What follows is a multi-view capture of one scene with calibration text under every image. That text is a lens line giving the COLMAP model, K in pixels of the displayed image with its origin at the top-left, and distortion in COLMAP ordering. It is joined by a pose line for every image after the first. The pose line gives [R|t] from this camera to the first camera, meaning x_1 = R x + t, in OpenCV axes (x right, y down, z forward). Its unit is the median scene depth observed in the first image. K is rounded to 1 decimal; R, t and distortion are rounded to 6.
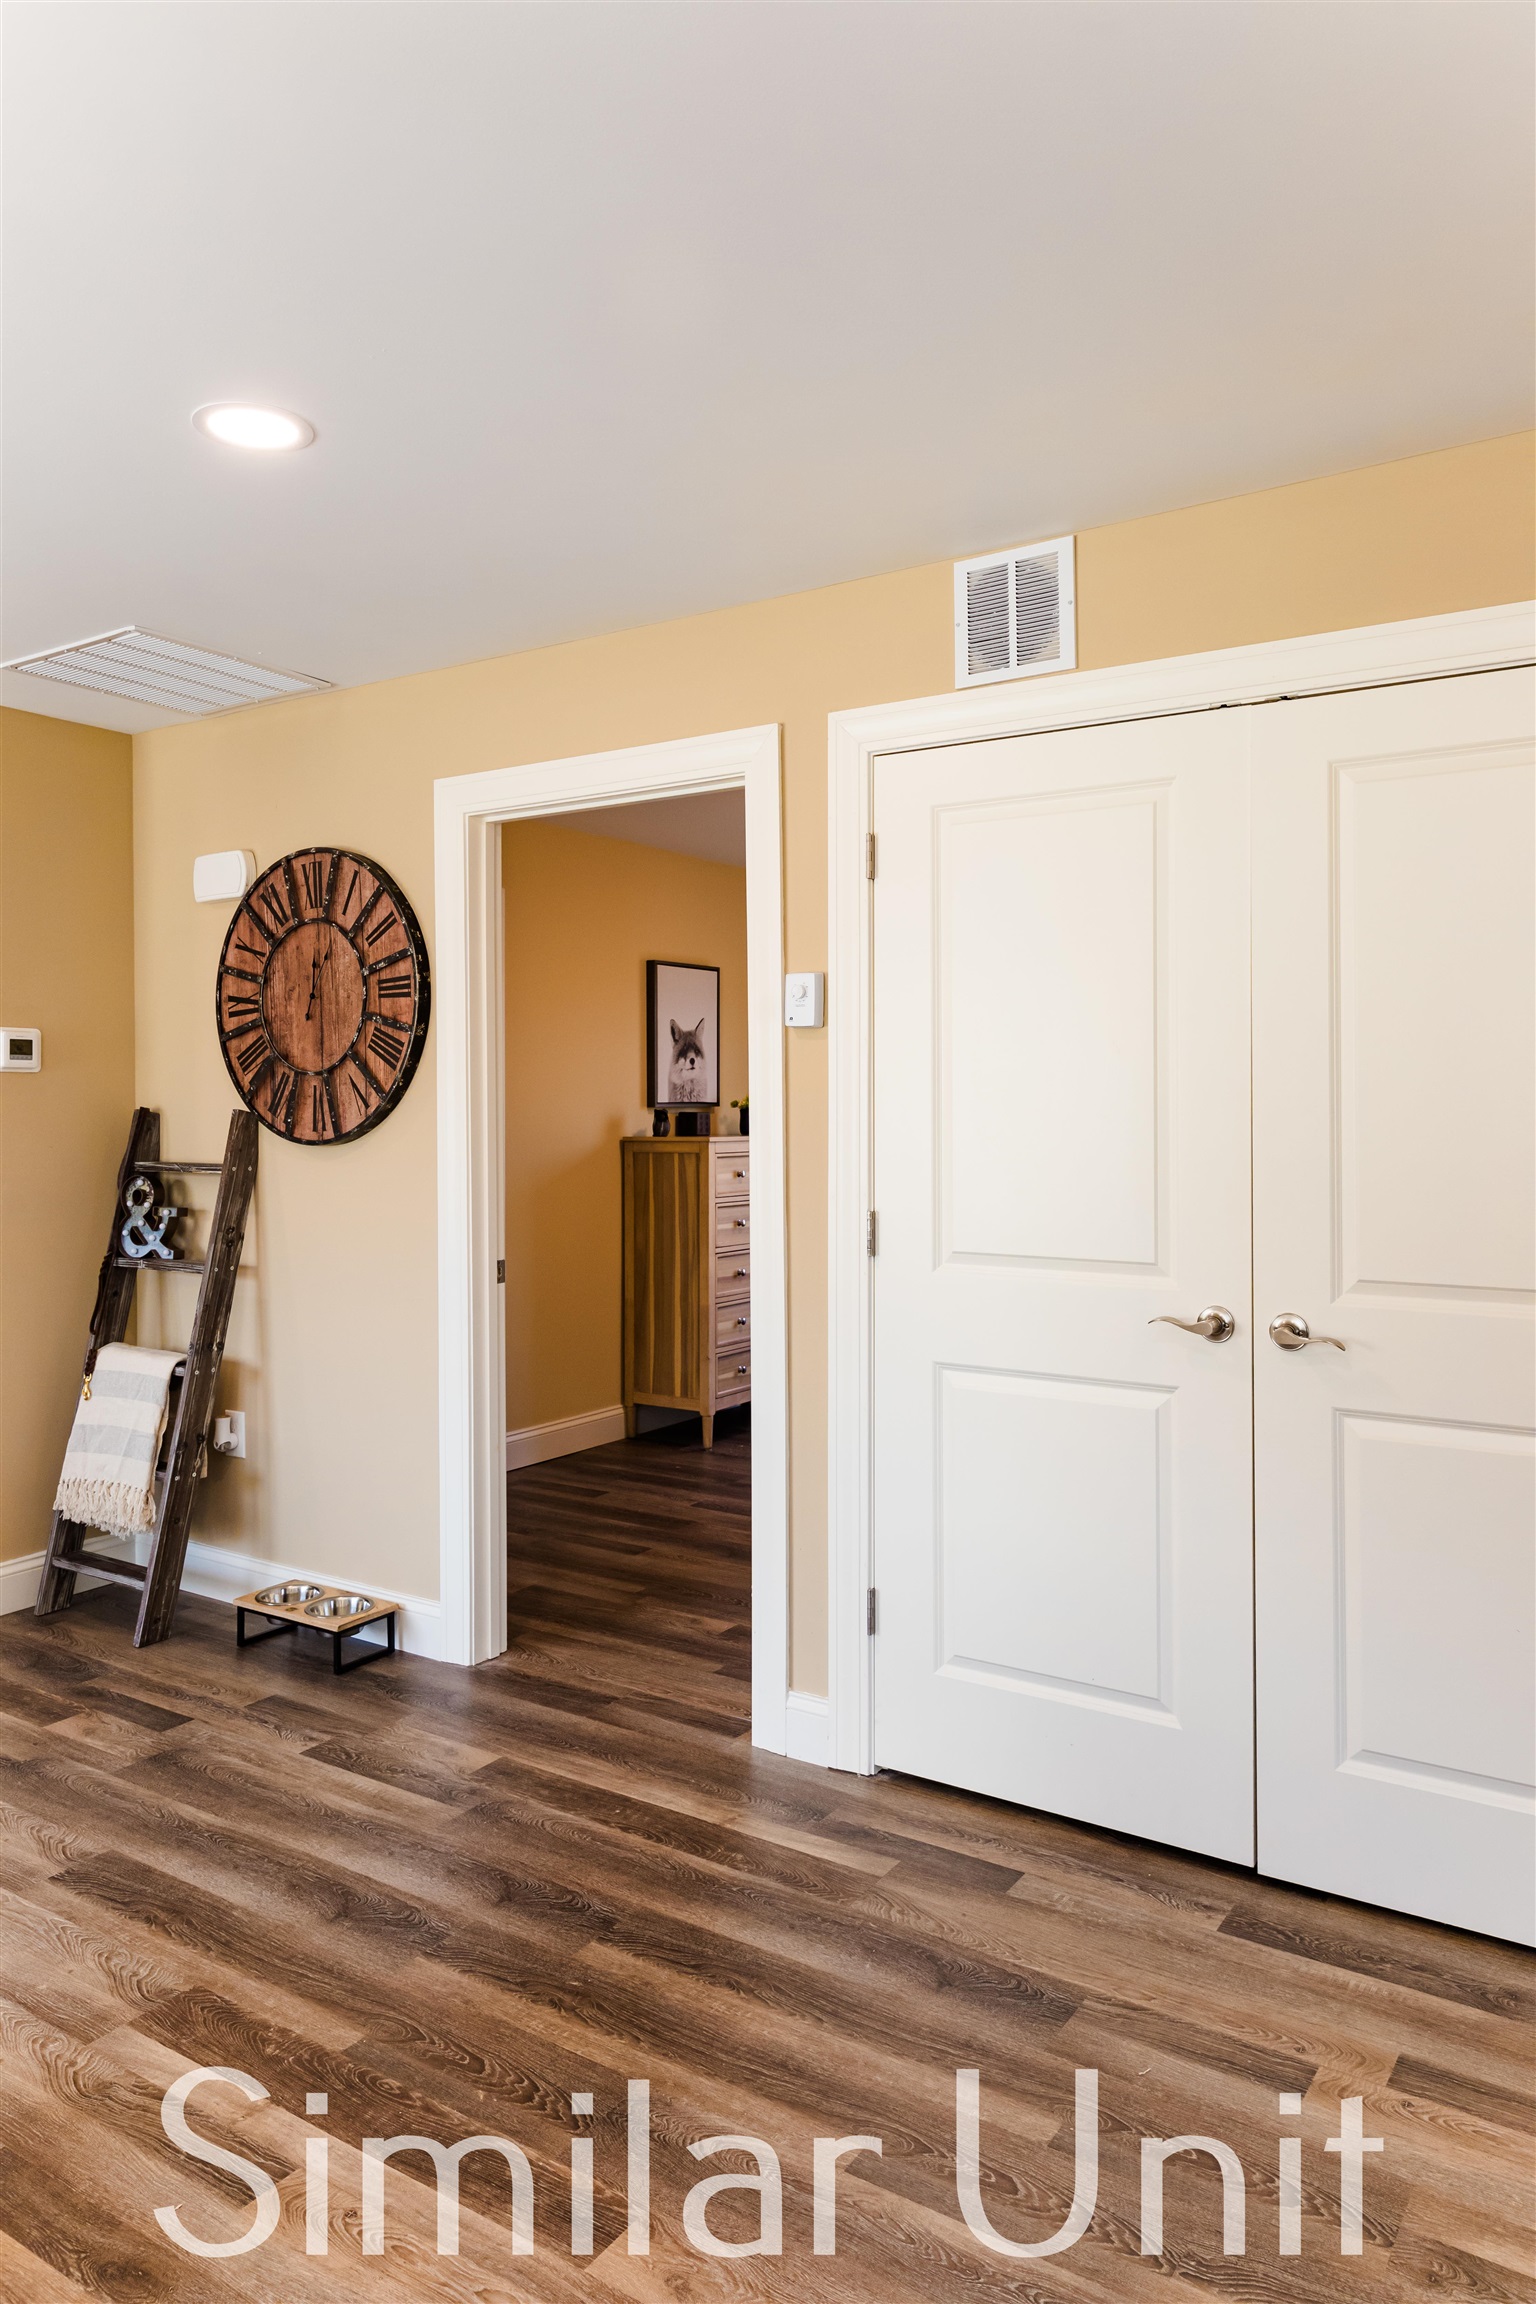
lens RADIAL K [[1577.7, 0, 752.9], [0, 1577.7, 1085.4], [0, 0, 1]] dist [0.016187, -0.008433]
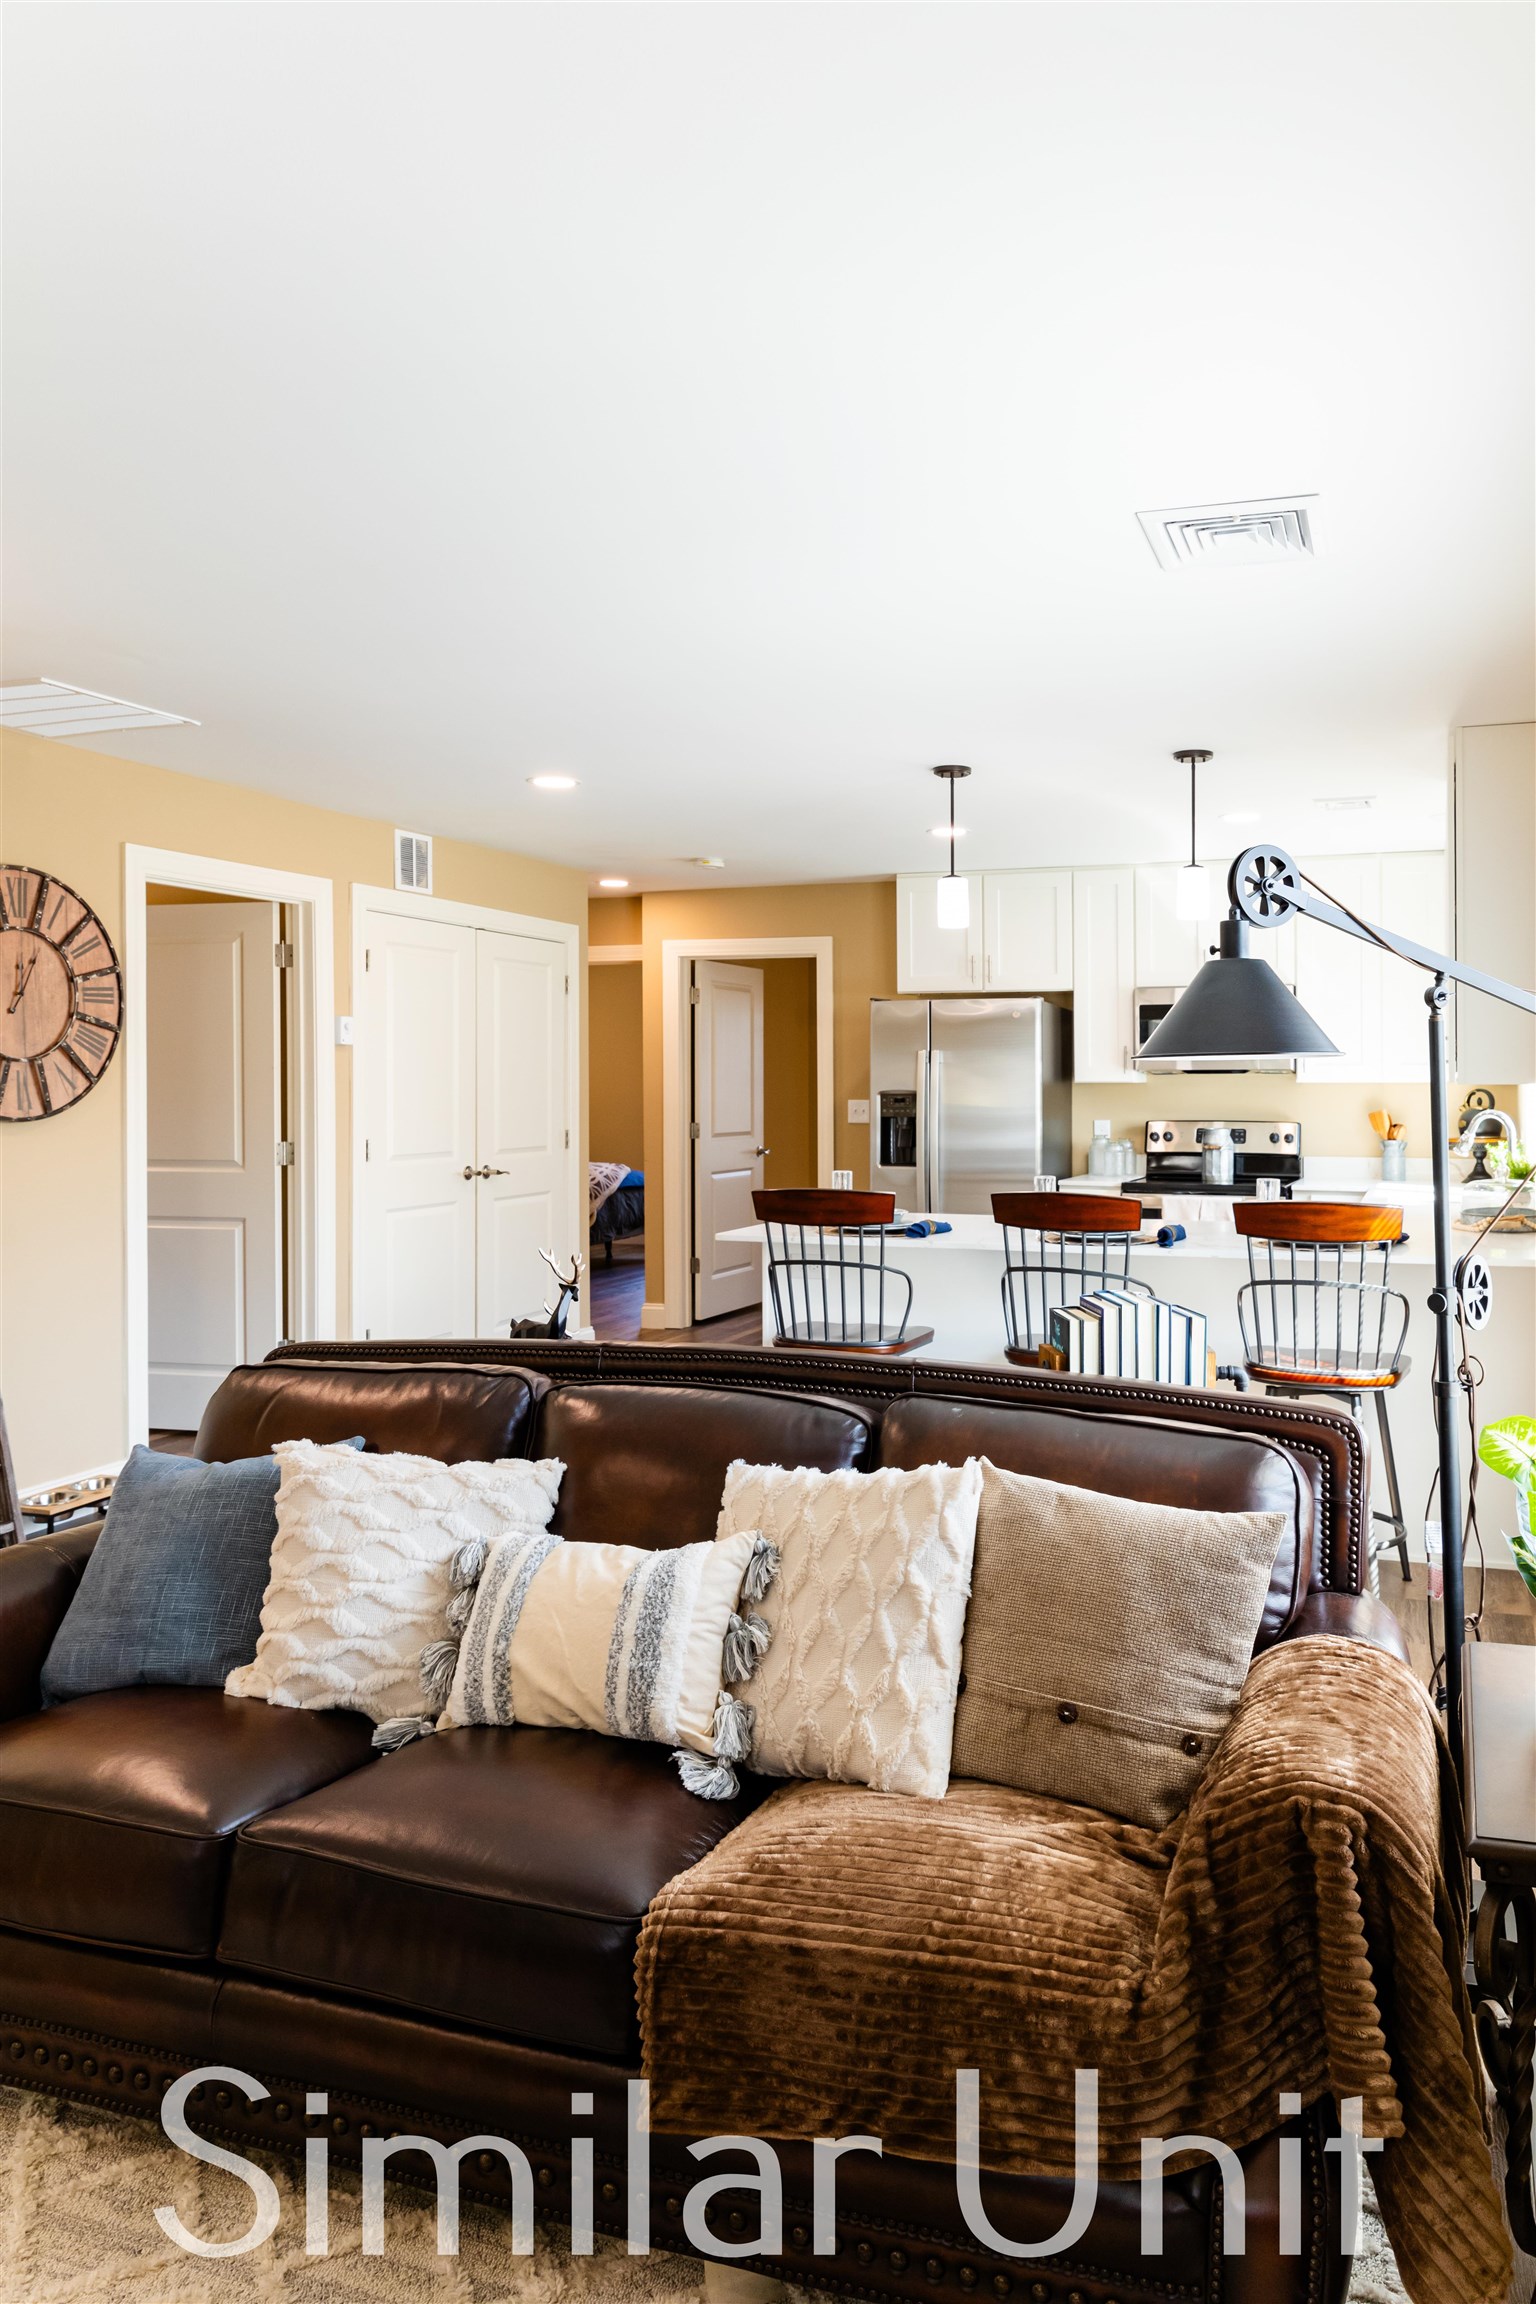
lens RADIAL K [[1577.7, 0, 955.6], [0, 1577.7, 1106.4], [0, 0, 1]] dist [0.016187, -0.008433]
pose [[-0.292089, -0.012368, 0.956311, -1.650407], [-0.007535, 0.999915, 0.010631, 0.009452], [-0.956362, -0.004100, -0.292157, 0.703024]]
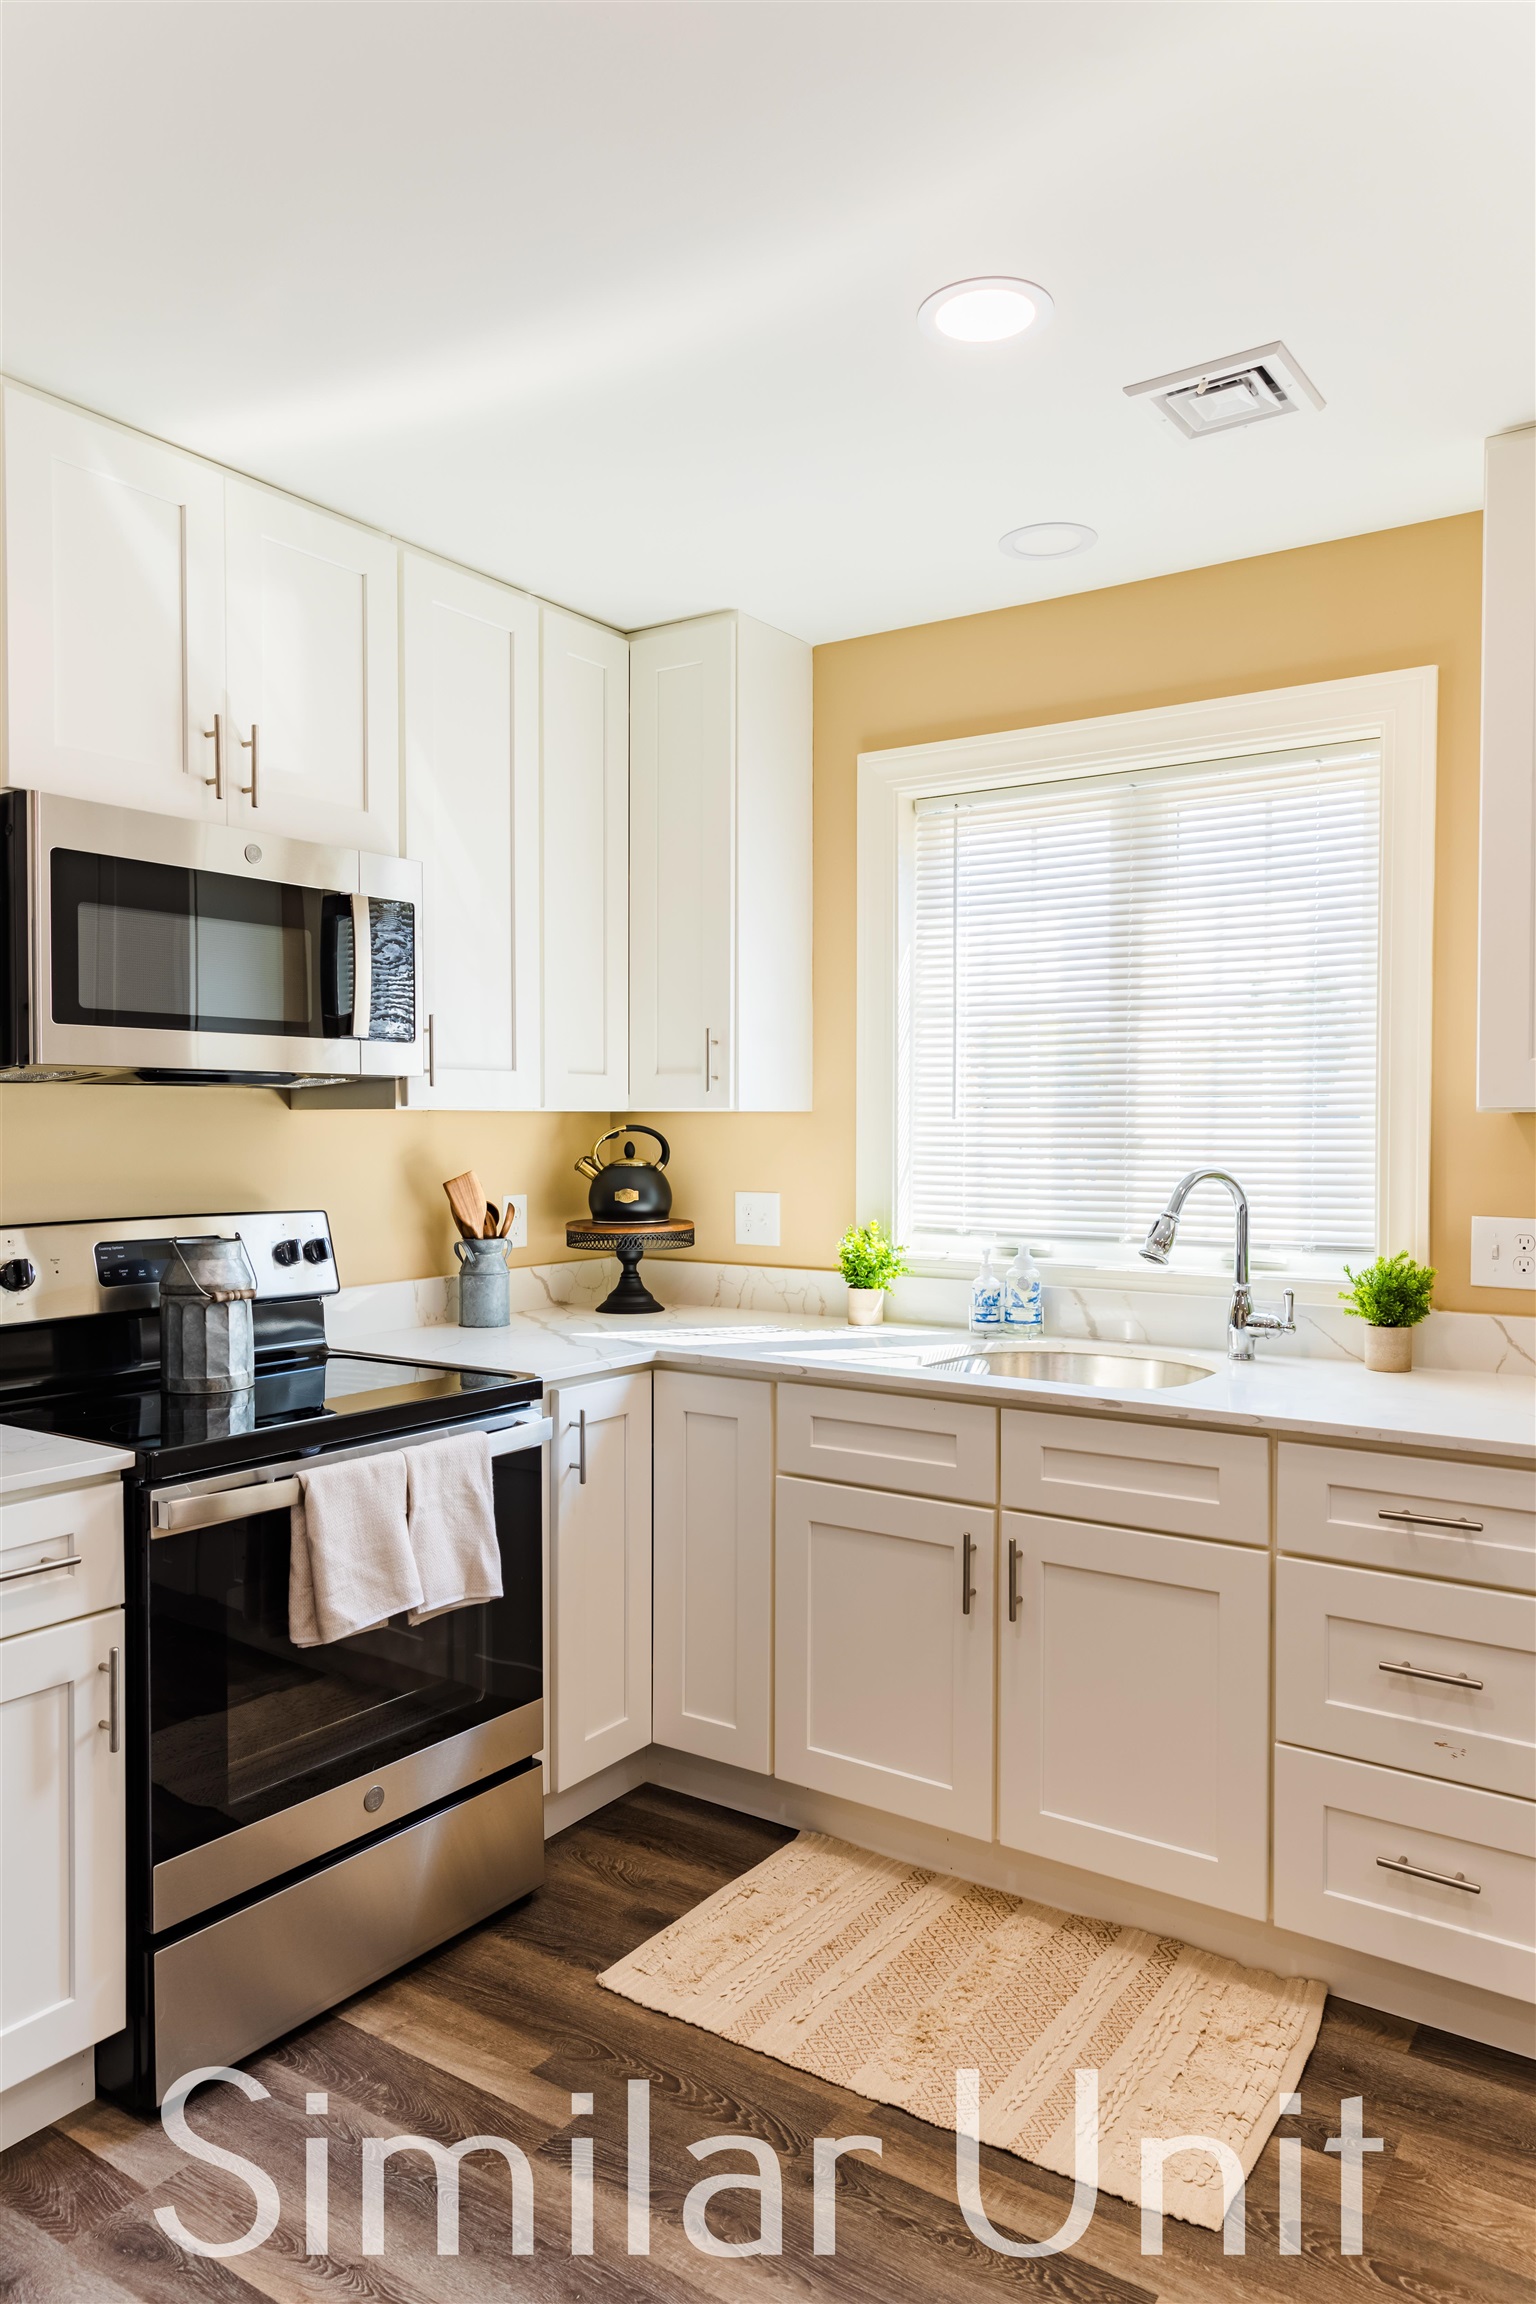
lens RADIAL K [[1577.7, 0, 800.3], [0, 1577.7, 1151.3], [0, 0, 1]] dist [0.016187, -0.008433]
pose [[-0.999994, 0.001028, 0.003282, -0.132801], [0.001077, 0.999887, 0.014968, 0.007207], [-0.003266, 0.014972, -0.999883, 0.500623]]
